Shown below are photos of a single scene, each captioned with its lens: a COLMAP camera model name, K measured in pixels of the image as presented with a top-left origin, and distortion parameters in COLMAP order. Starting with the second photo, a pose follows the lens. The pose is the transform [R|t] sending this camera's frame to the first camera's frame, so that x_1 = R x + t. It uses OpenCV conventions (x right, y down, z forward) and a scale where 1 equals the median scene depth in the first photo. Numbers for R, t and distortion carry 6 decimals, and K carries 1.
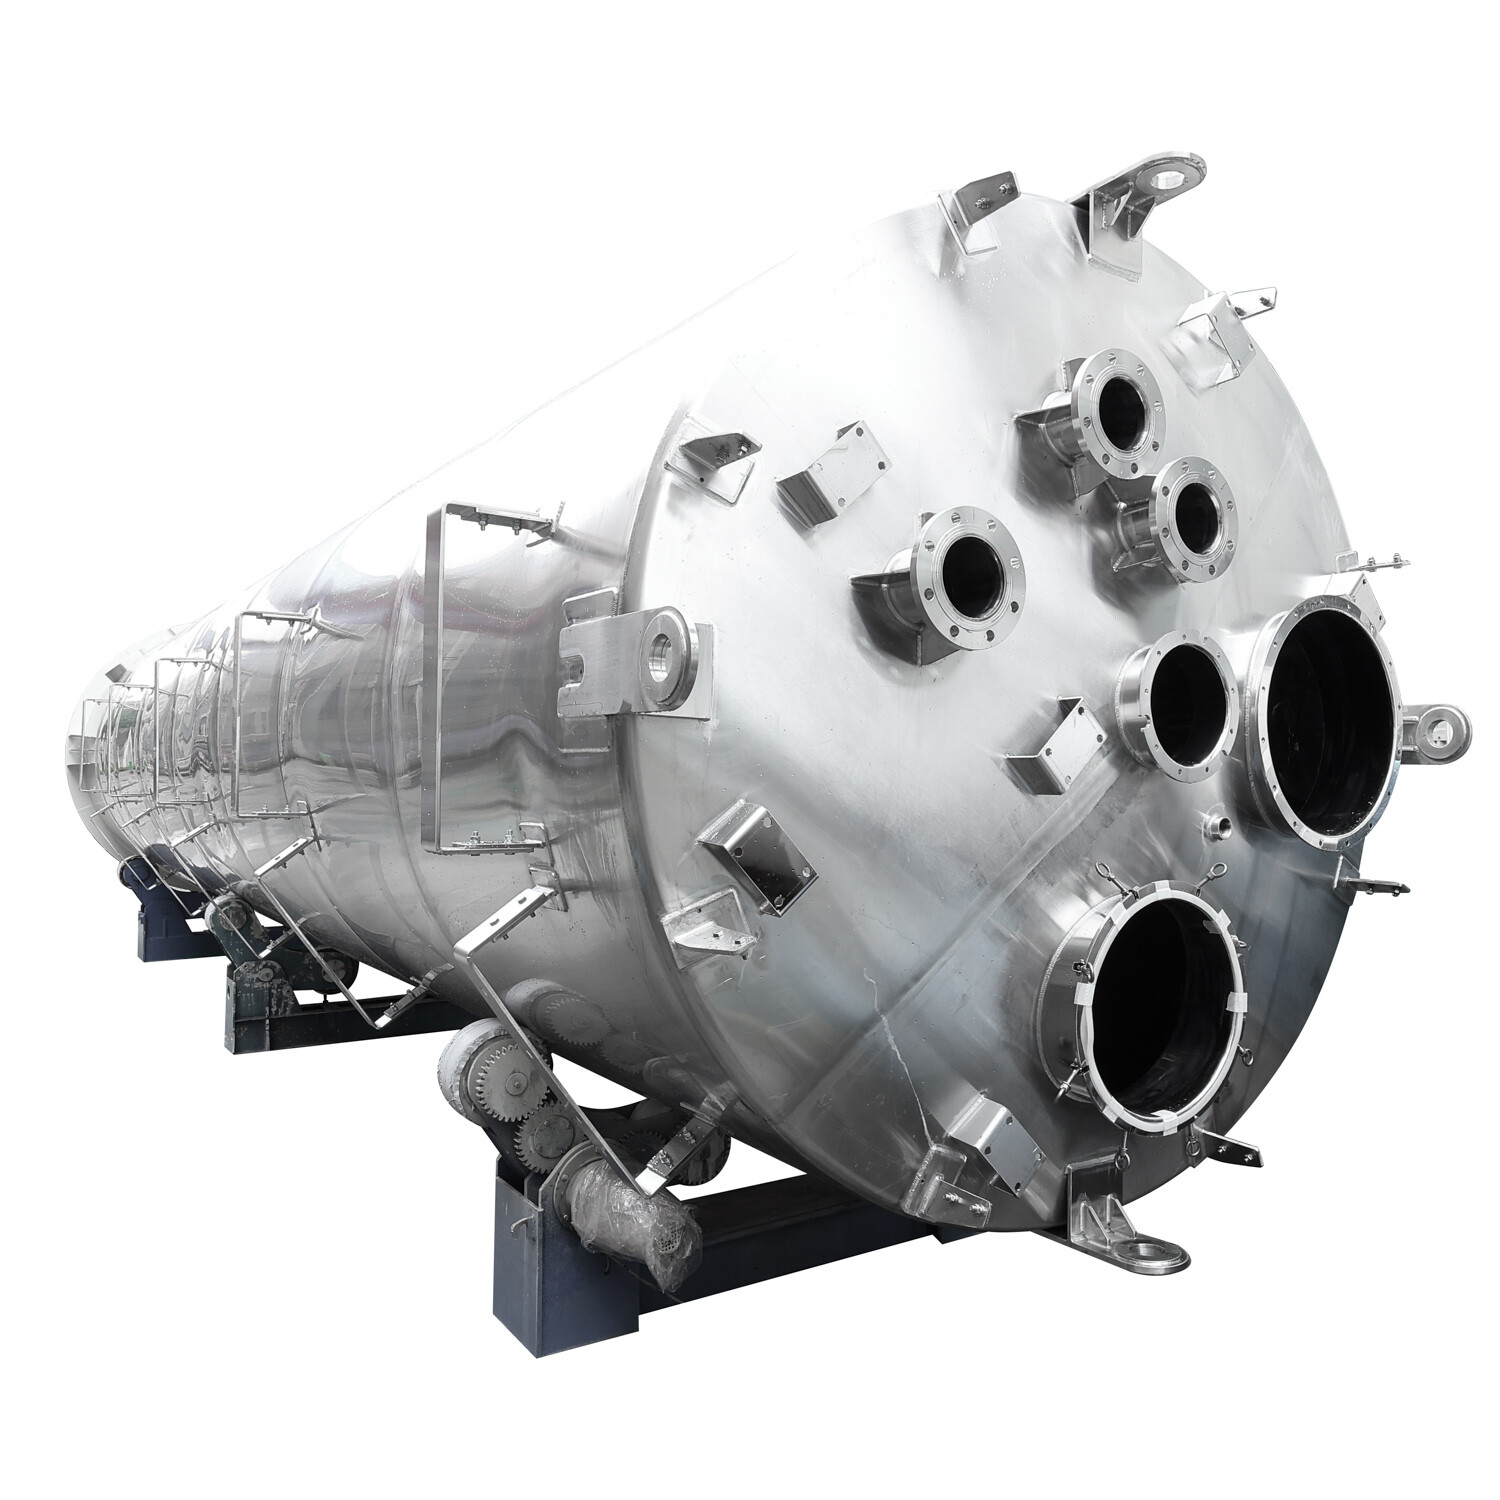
lens RADIAL K [[1703.2, 0, 750.0], [0, 1703.2, 750.0], [0, 0, 1]] dist [-0.013625, 0.002151]
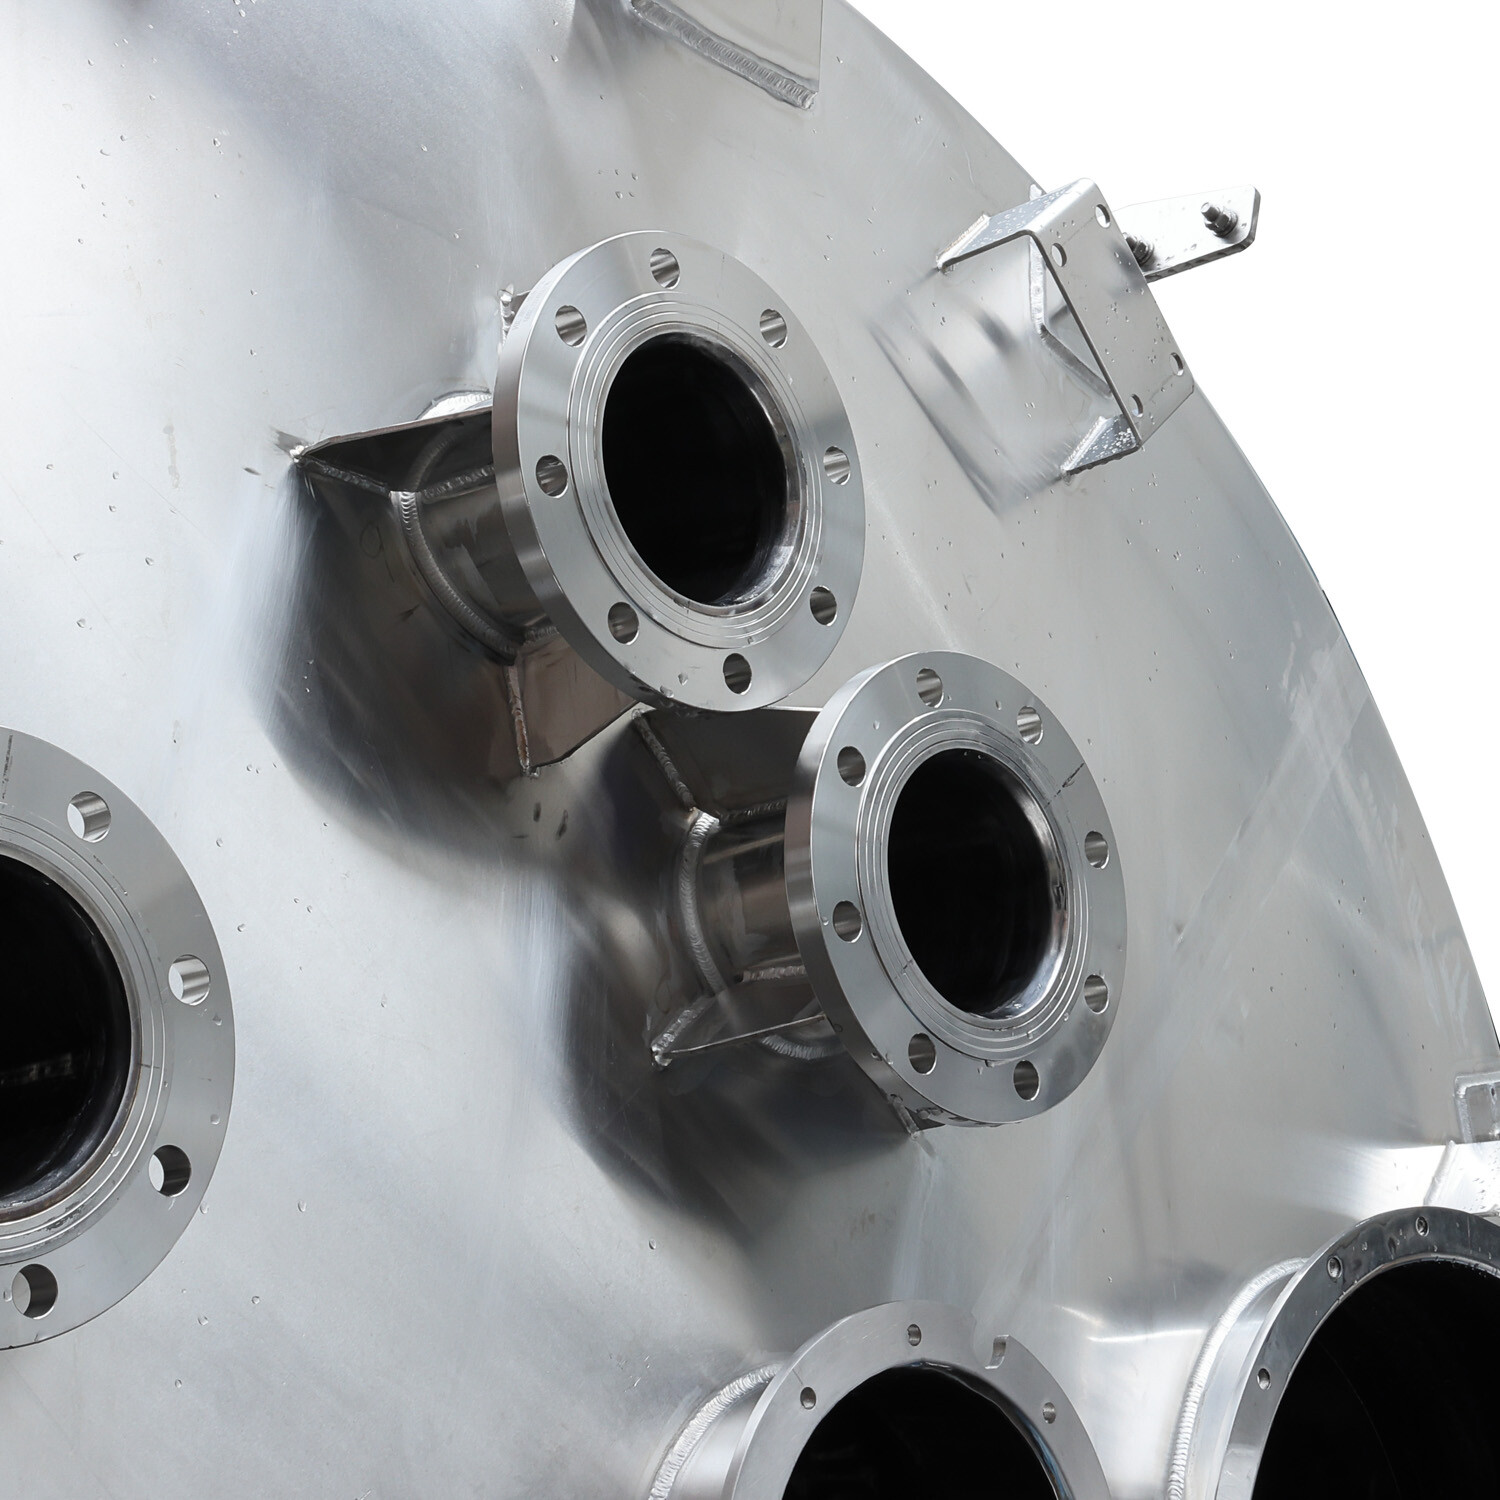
lens RADIAL K [[2526.5, 0, 750.0], [0, 2526.5, 750.0], [0, 0, 1]] dist [-0.042256, 0.179756]
pose [[0.993612, 0.072025, 0.086880, 0.191216], [-0.045566, 0.960354, -0.275034, -0.045531], [-0.103245, 0.269318, 0.957501, 0.615885]]
